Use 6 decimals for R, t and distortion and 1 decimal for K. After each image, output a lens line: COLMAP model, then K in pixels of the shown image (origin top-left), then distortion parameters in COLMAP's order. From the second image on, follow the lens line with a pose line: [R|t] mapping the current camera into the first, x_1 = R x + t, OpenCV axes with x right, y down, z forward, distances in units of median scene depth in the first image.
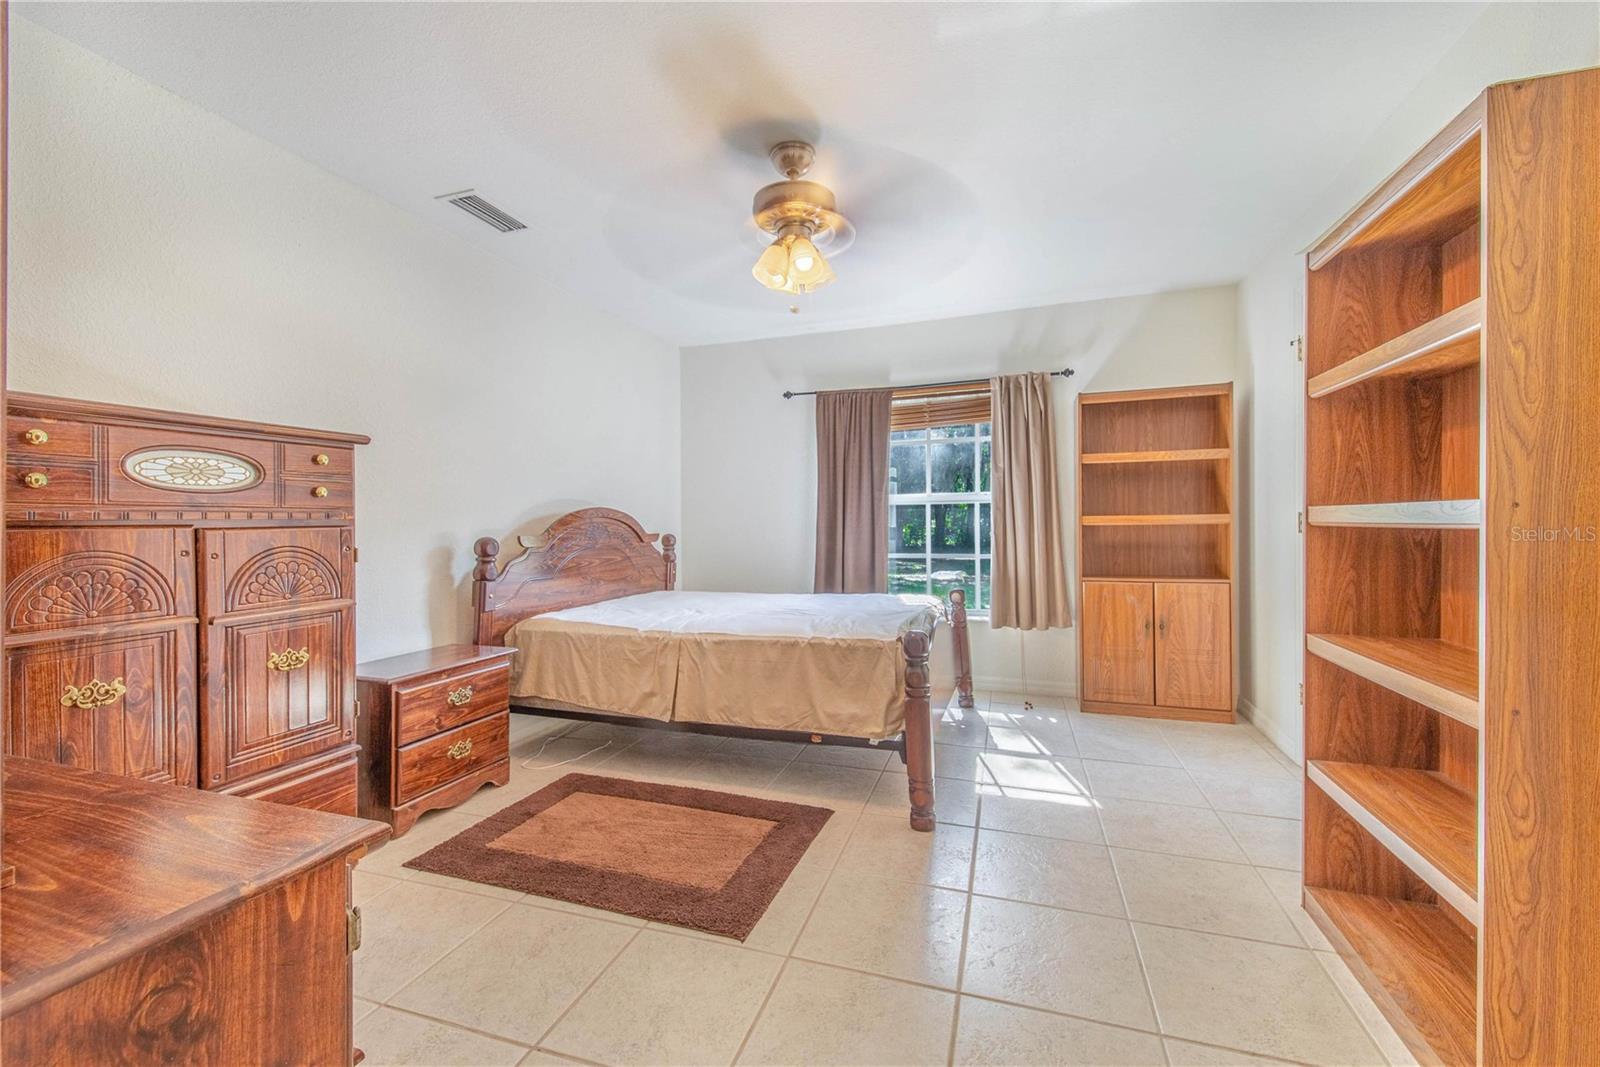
lens RADIAL K [[647.7, 0, 801.0], [0, 647.7, 524.8], [0, 0, 1]] dist [0.018038, -0.018033]
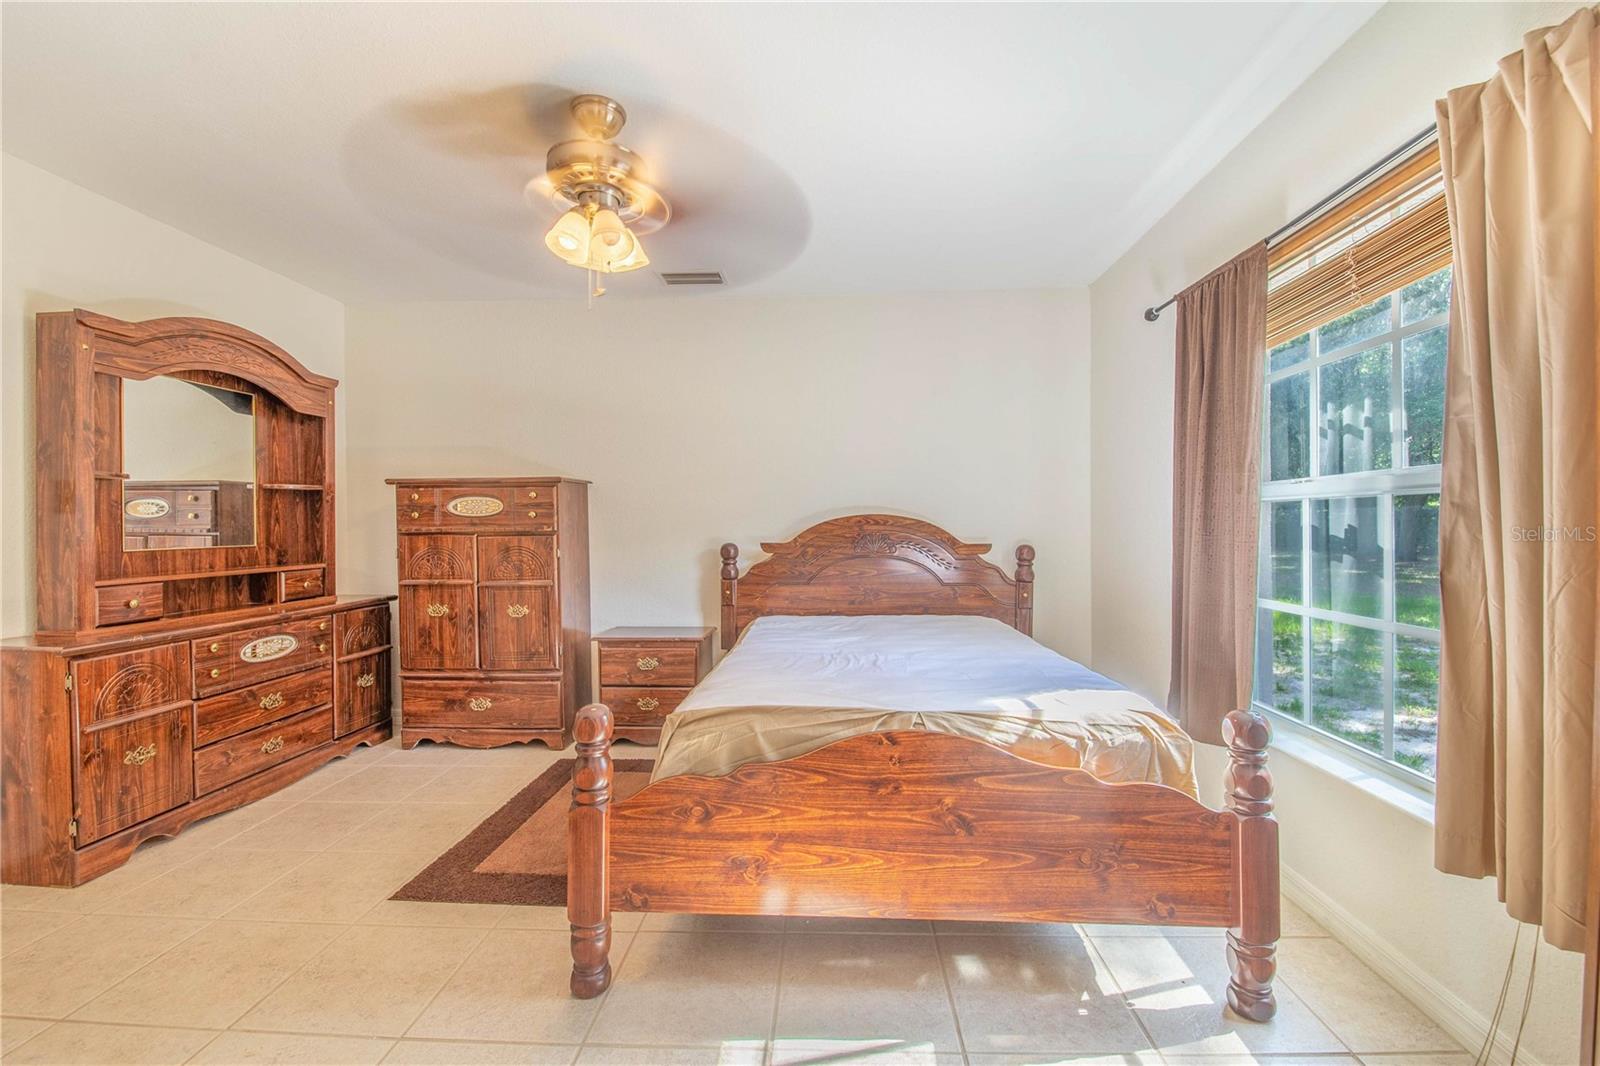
lens RADIAL K [[647.7, 0, 801.0], [0, 647.7, 524.3], [0, 0, 1]] dist [0.018038, -0.018033]
pose [[0.266154, 0.005565, -0.963914, 0.837181], [0.002484, 0.999976, 0.006459, -0.027416], [0.963927, -0.004113, 0.266134, 0.963301]]
